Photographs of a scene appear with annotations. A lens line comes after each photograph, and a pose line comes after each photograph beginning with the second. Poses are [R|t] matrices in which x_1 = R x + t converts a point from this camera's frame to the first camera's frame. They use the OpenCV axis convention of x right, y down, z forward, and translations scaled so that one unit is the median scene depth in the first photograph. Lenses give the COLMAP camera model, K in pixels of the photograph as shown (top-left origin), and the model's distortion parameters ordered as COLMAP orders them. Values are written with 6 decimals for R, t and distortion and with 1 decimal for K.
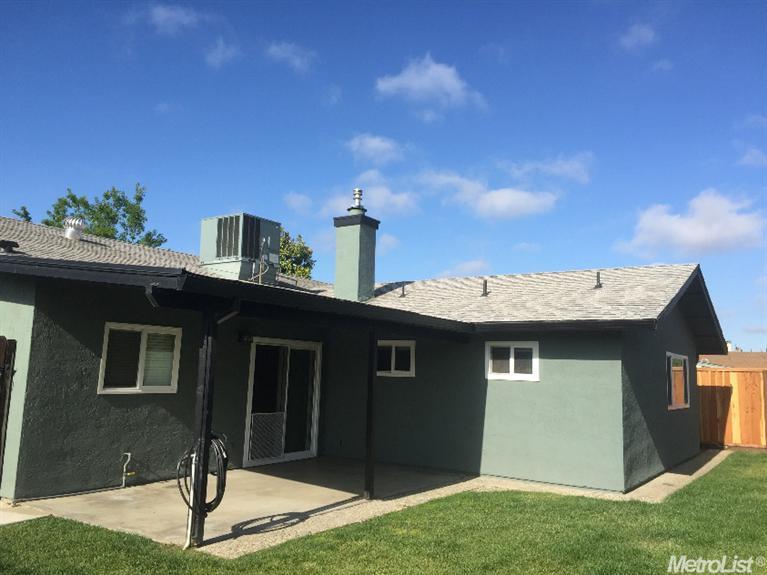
lens RADIAL K [[653.1, 0, 384.6], [0, 653.1, 301.7], [0, 0, 1]] dist [0.087428, -0.157150]
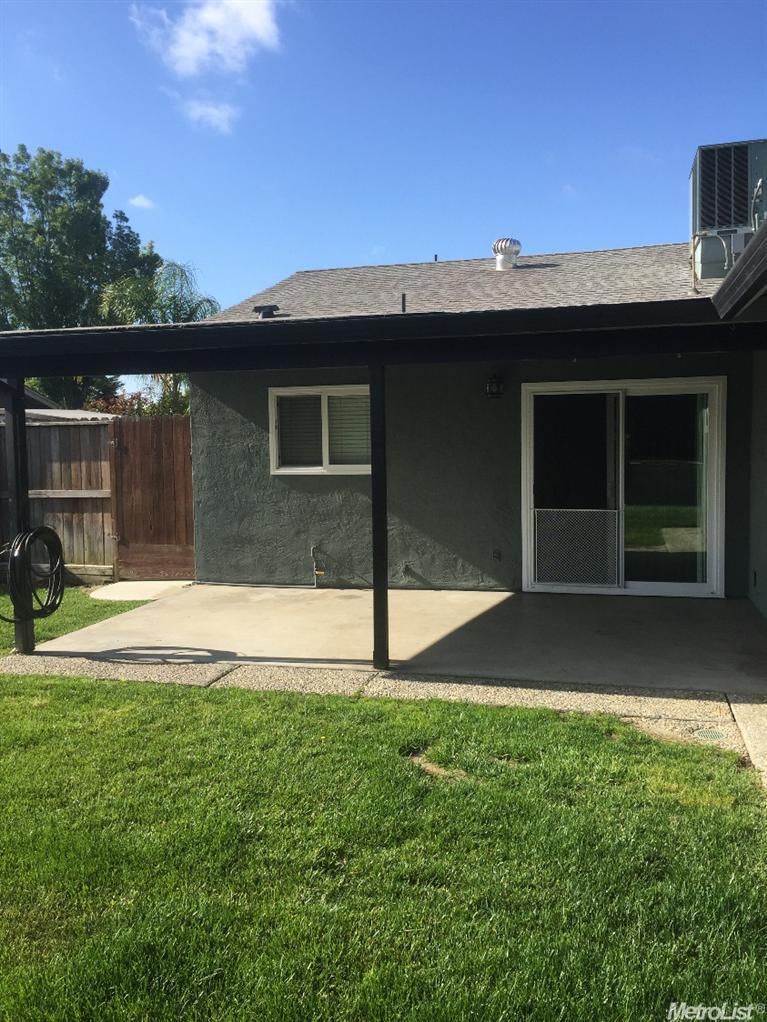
lens RADIAL K [[870.2, 0, 383.5], [0, 870.2, 511.0], [0, 0, 1]] dist [0.087428, -0.157150]
pose [[0.326521, 0.052495, -0.943731, 0.721072], [0.129805, 0.986506, 0.099785, 0.100536], [0.936234, -0.155083, 0.315301, 0.838394]]
